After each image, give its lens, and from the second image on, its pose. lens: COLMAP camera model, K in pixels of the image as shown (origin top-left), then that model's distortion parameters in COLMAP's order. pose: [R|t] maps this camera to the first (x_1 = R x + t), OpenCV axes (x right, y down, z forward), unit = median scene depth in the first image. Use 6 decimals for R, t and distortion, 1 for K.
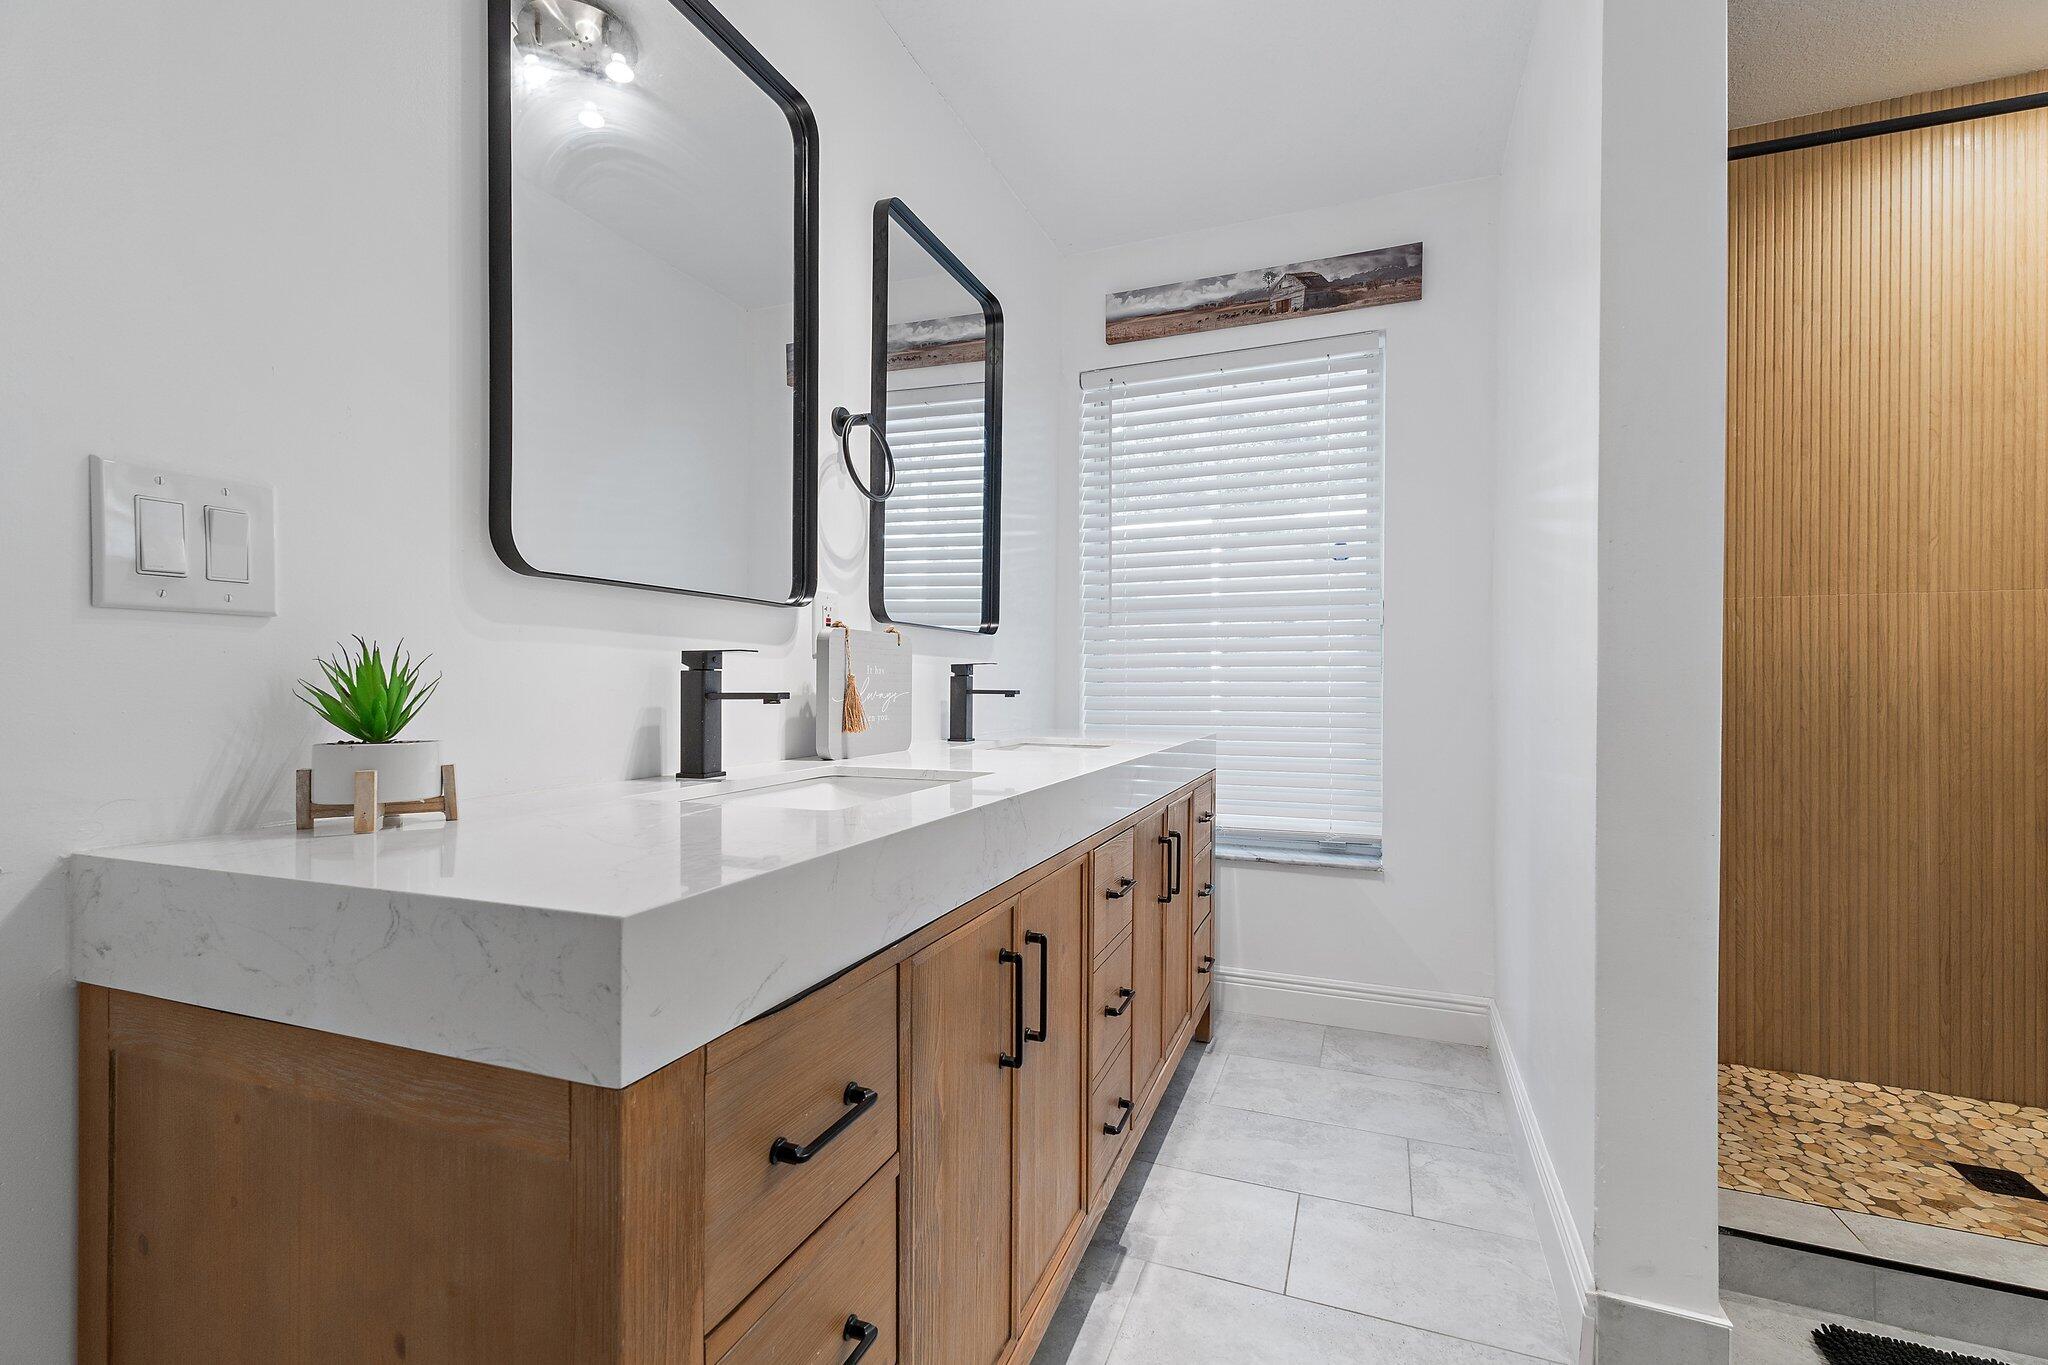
lens RADIAL K [[923.0, 0, 911.3], [0, 923.0, 685.8], [0, 0, 1]] dist [0.003522, 0.000740]
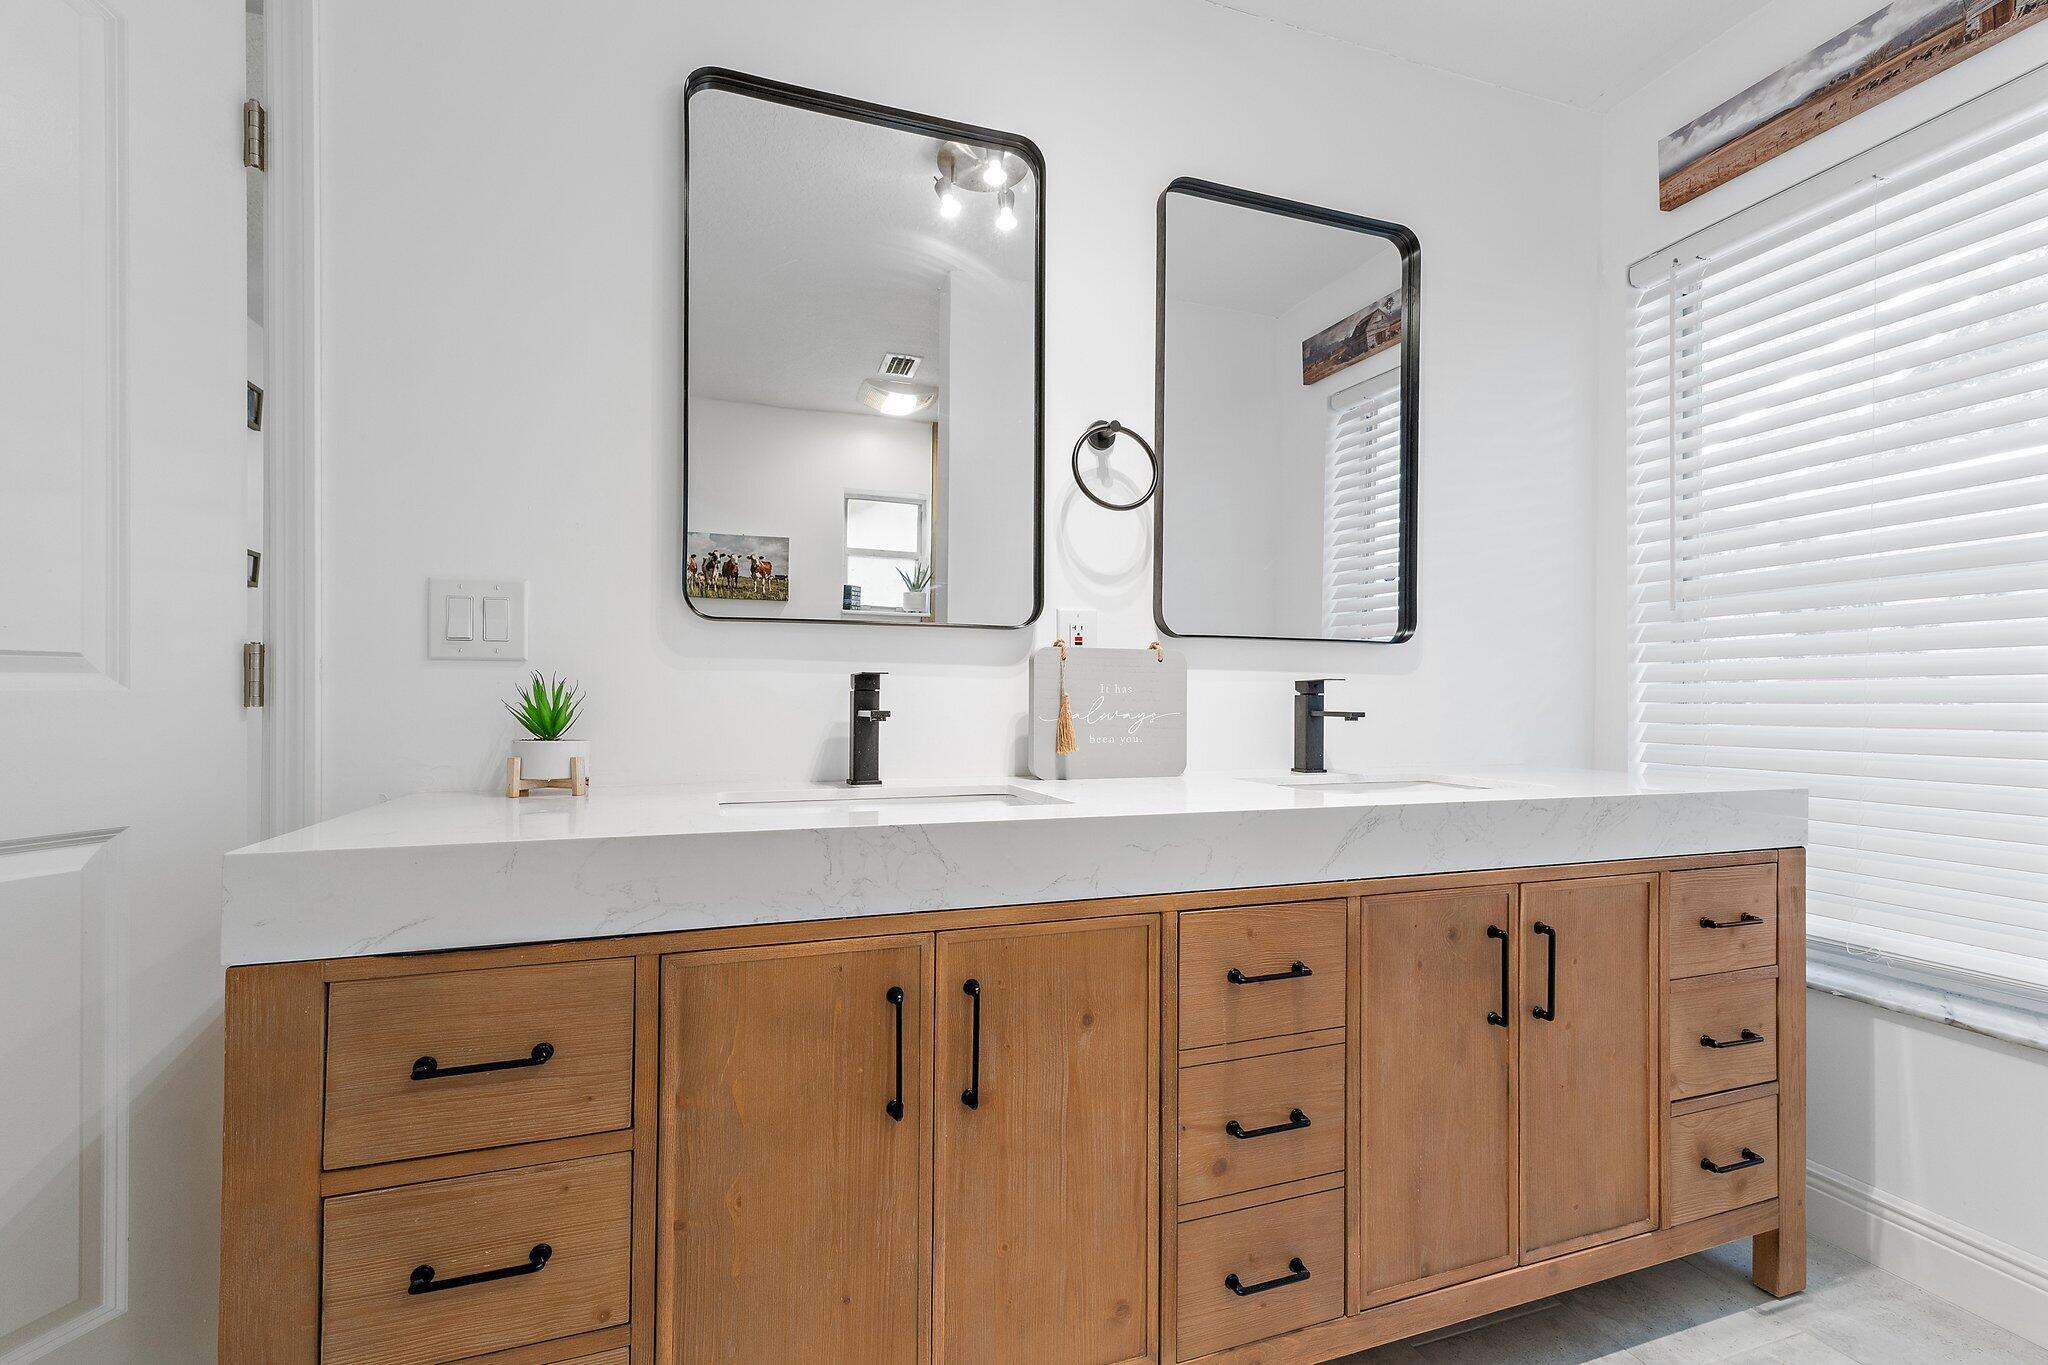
lens RADIAL K [[861.0, 0, 1027.5], [0, 861.0, 690.7], [0, 0, 1]] dist [0.004527, 0.000247]
pose [[0.678376, -0.007499, -0.734676, 0.476794], [-0.004450, 0.999888, -0.014315, -0.001884], [0.734701, 0.012980, 0.678267, 0.289411]]
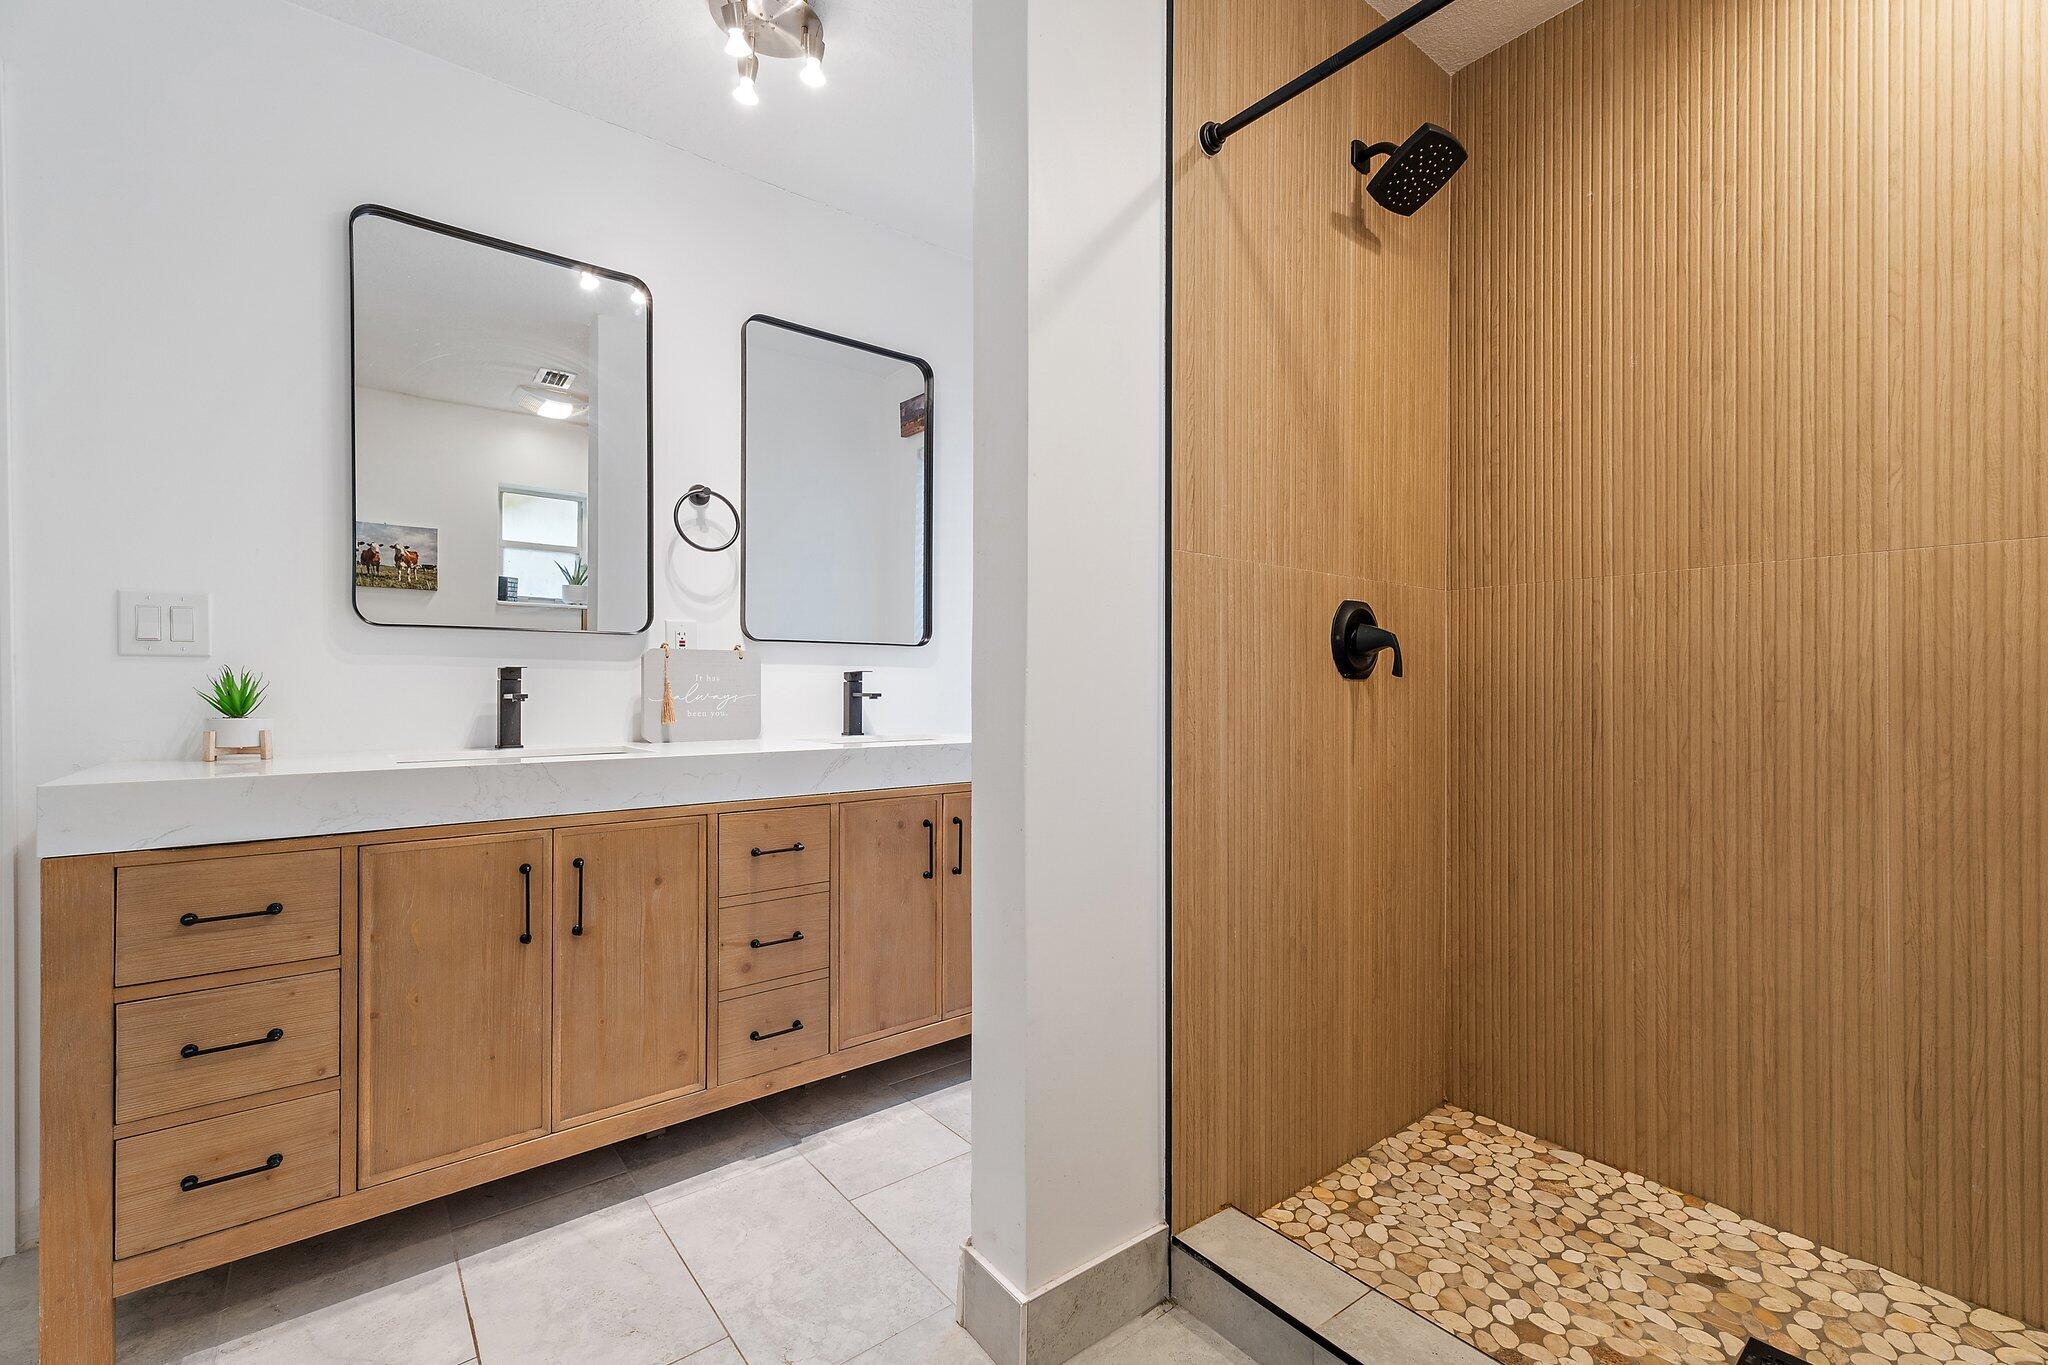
lens RADIAL K [[913.4, 0, 1003.0], [0, 913.4, 690.0], [0, 0, 1]] dist [0.007225, -0.000236]
pose [[0.858201, -0.002868, -0.513306, 0.879687], [0.001767, 0.999995, -0.002633, 0.004016], [0.513311, 0.001353, 0.858202, 0.068791]]
